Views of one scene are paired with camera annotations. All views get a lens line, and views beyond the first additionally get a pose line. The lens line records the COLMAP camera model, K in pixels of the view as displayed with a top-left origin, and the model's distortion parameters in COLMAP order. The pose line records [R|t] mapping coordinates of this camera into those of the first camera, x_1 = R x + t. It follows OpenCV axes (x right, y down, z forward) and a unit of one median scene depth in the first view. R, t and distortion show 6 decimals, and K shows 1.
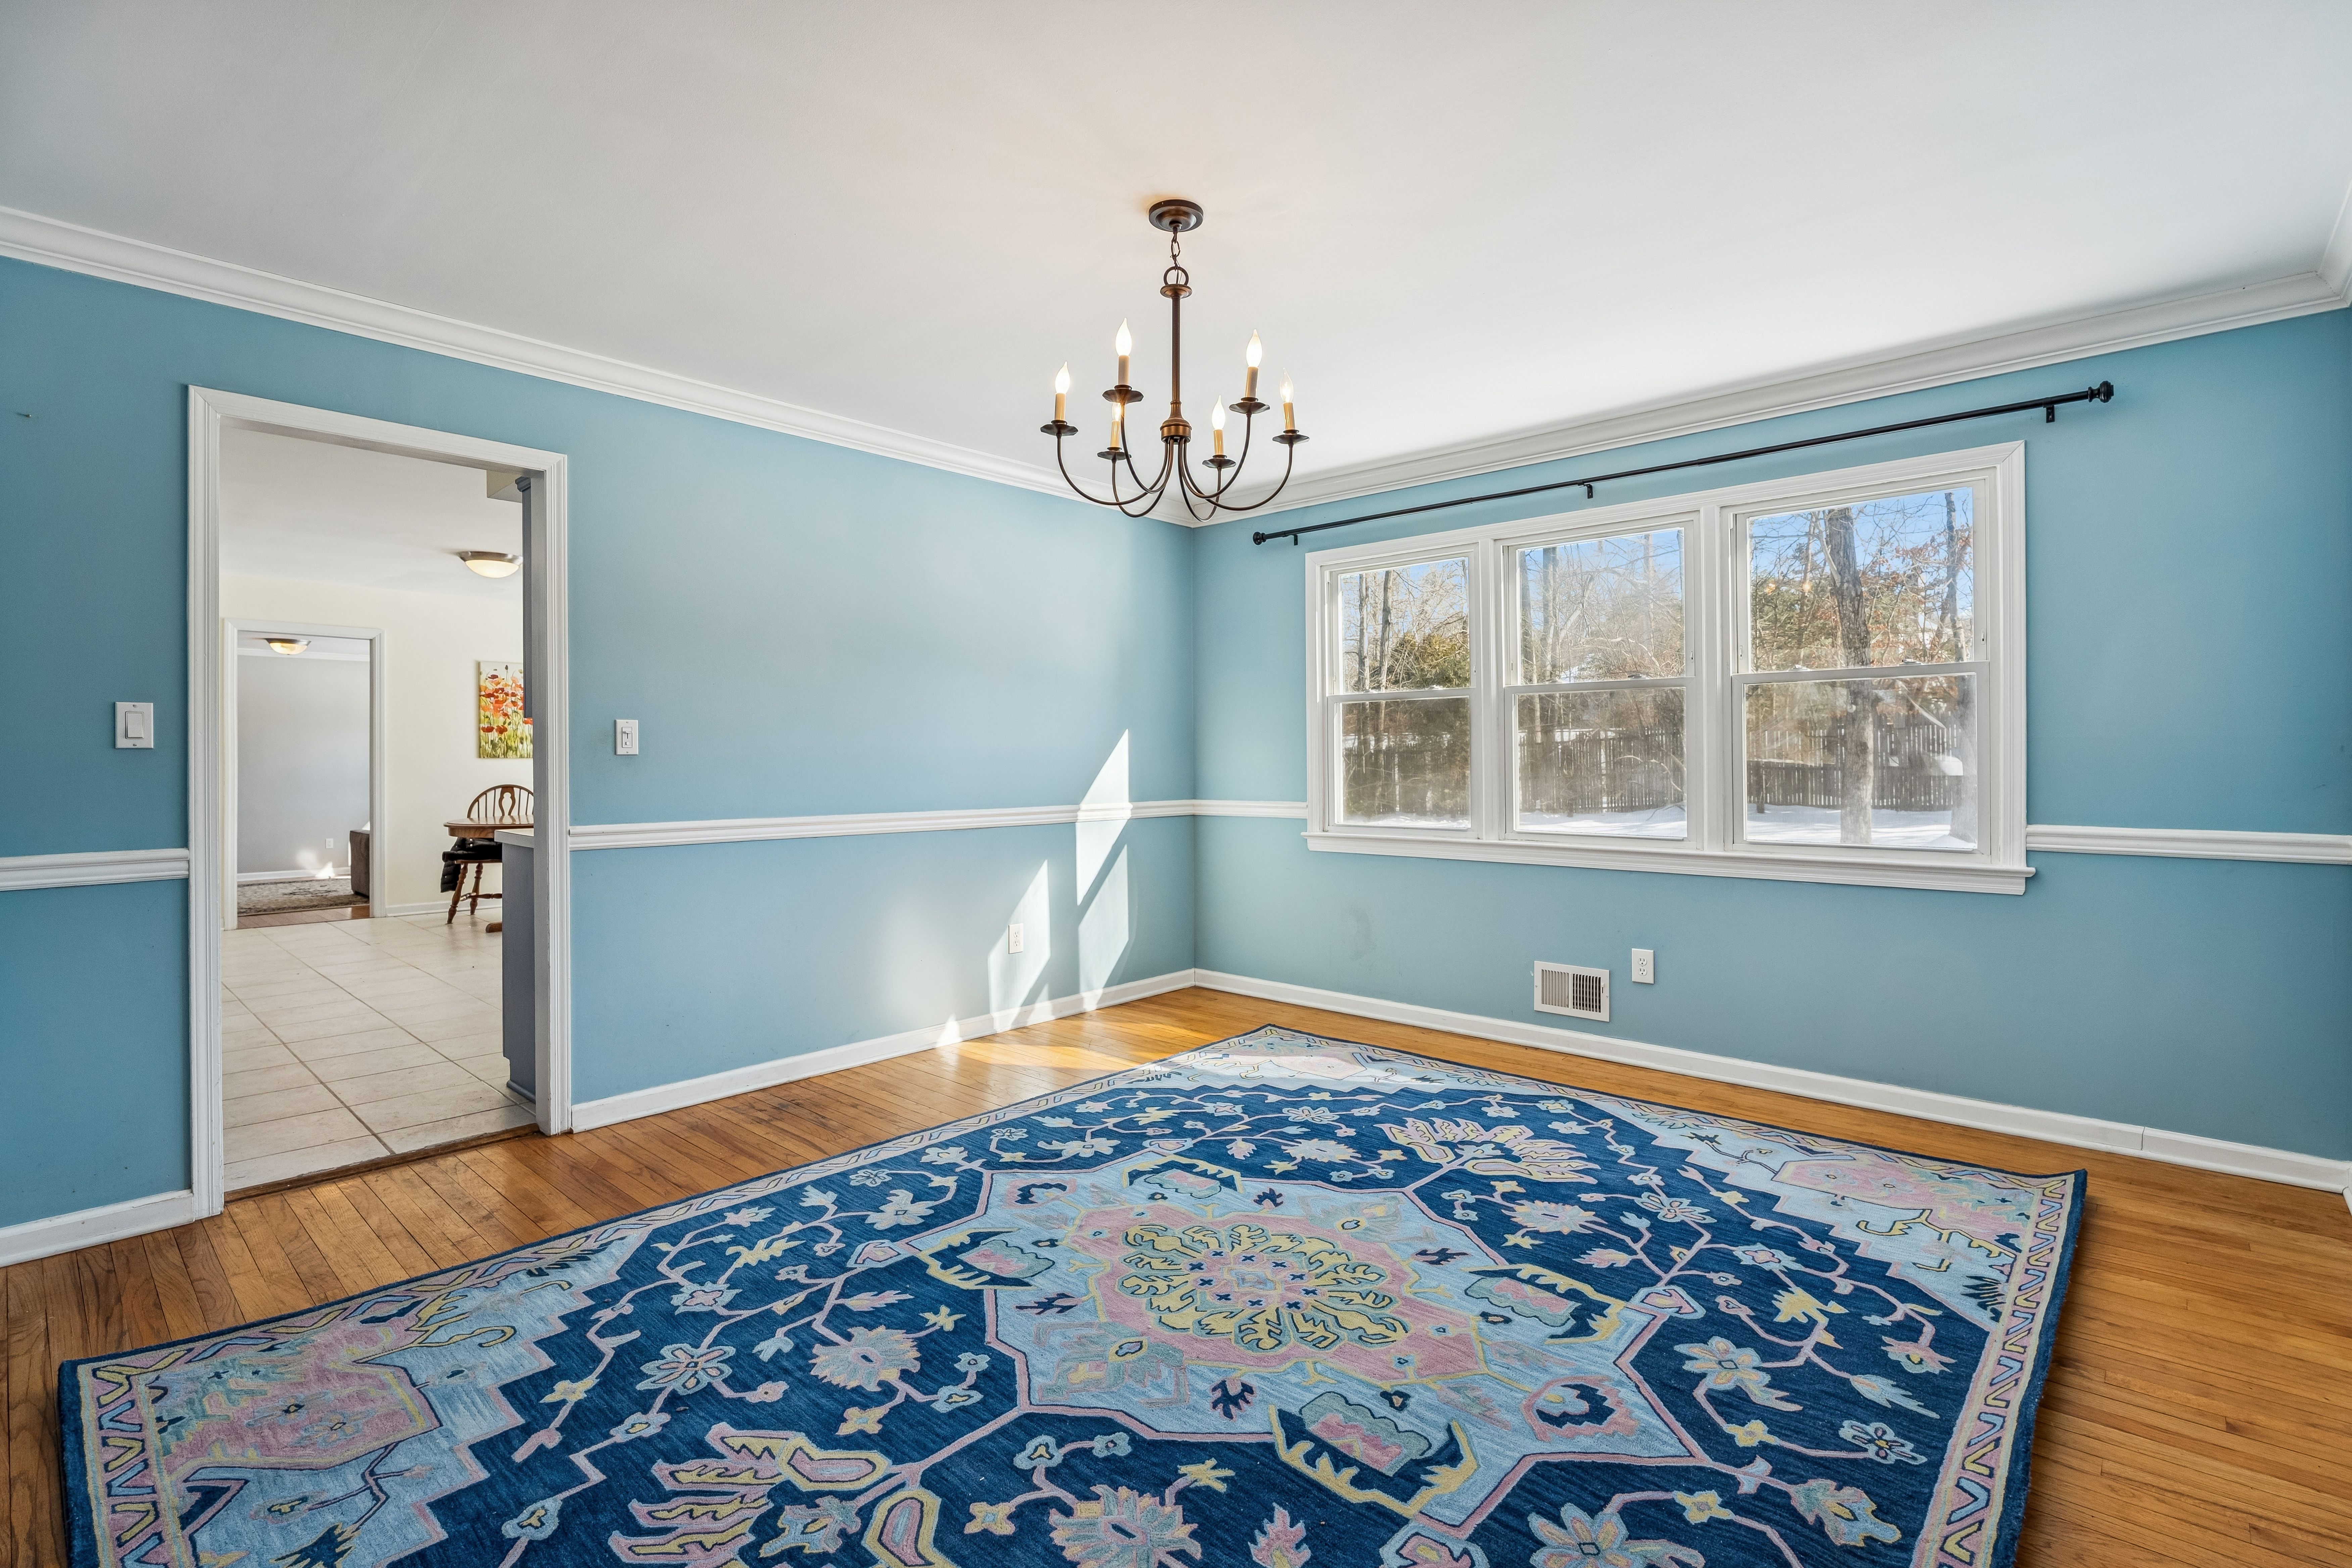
lens RADIAL K [[1077.6, 0, 1182.2], [0, 1077.6, 772.3], [0, 0, 1]] dist [-0.015770, 0.000403]
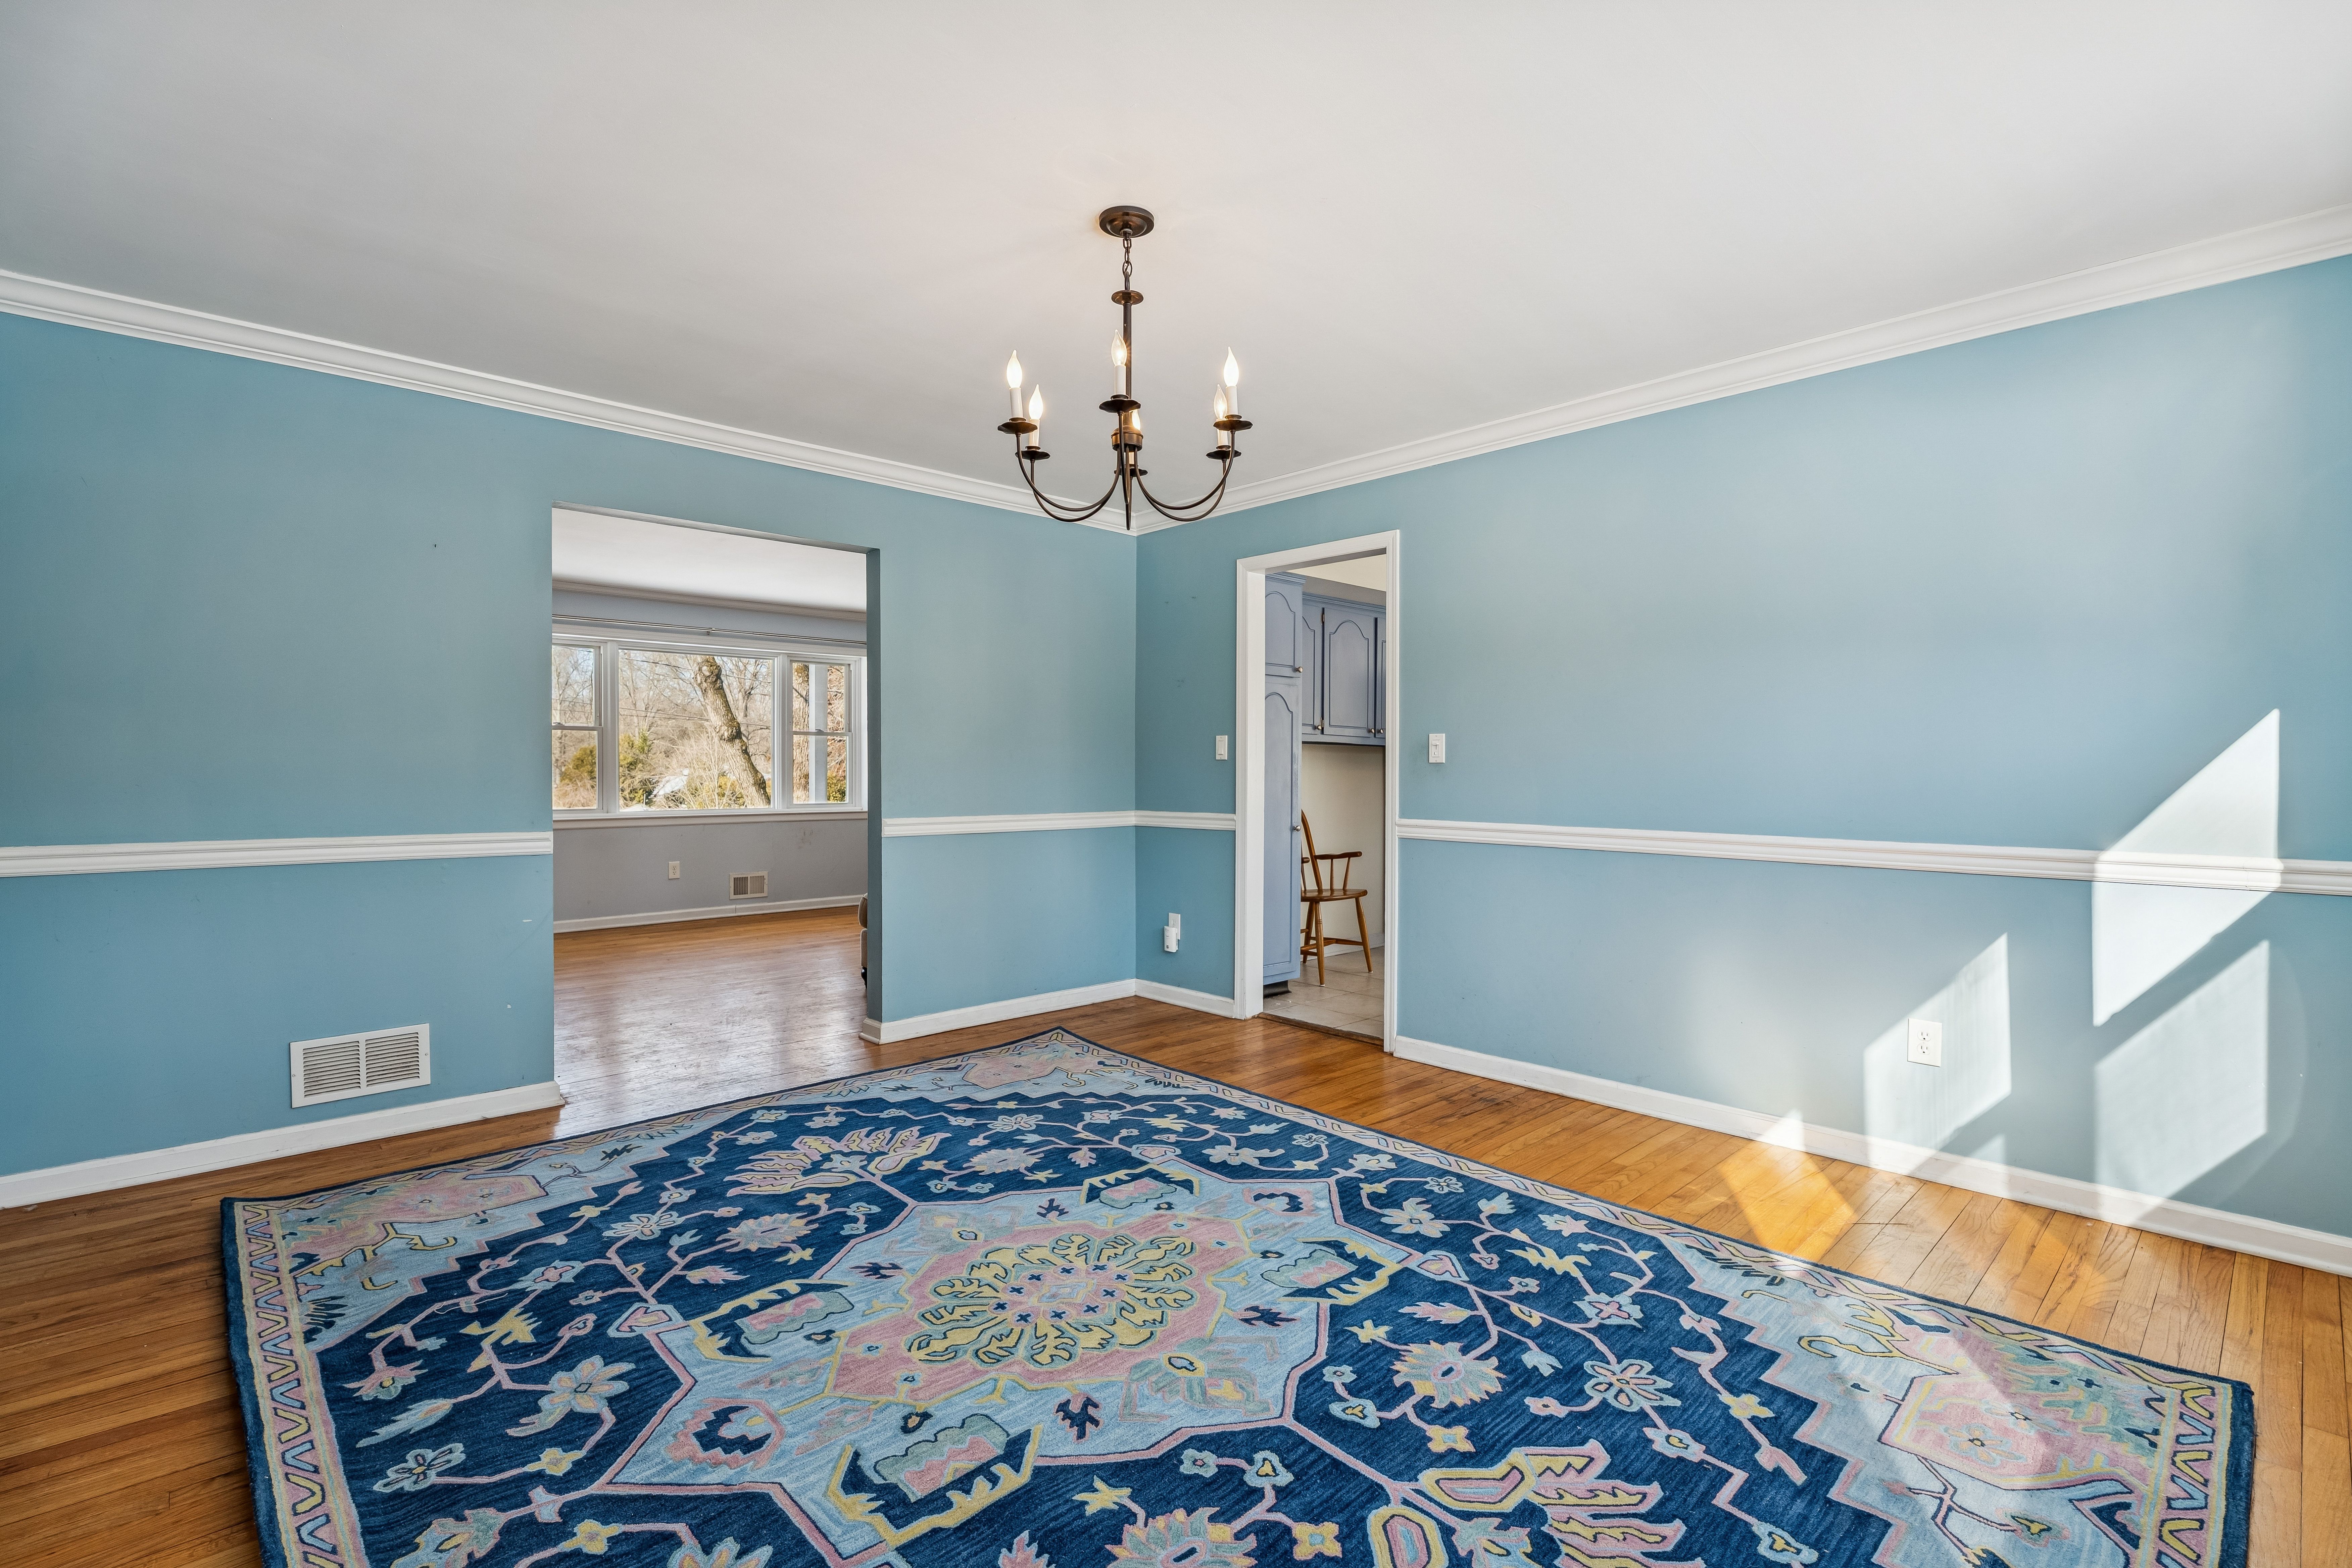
lens RADIAL K [[1077.6, 0, 1182.2], [0, 1077.6, 772.3], [0, 0, 1]] dist [-0.015770, 0.000403]
pose [[-0.074789, 0.007583, -0.997171, 0.933384], [-0.013479, 0.999872, 0.008615, -0.016725], [0.997108, 0.014085, -0.074677, 1.052677]]
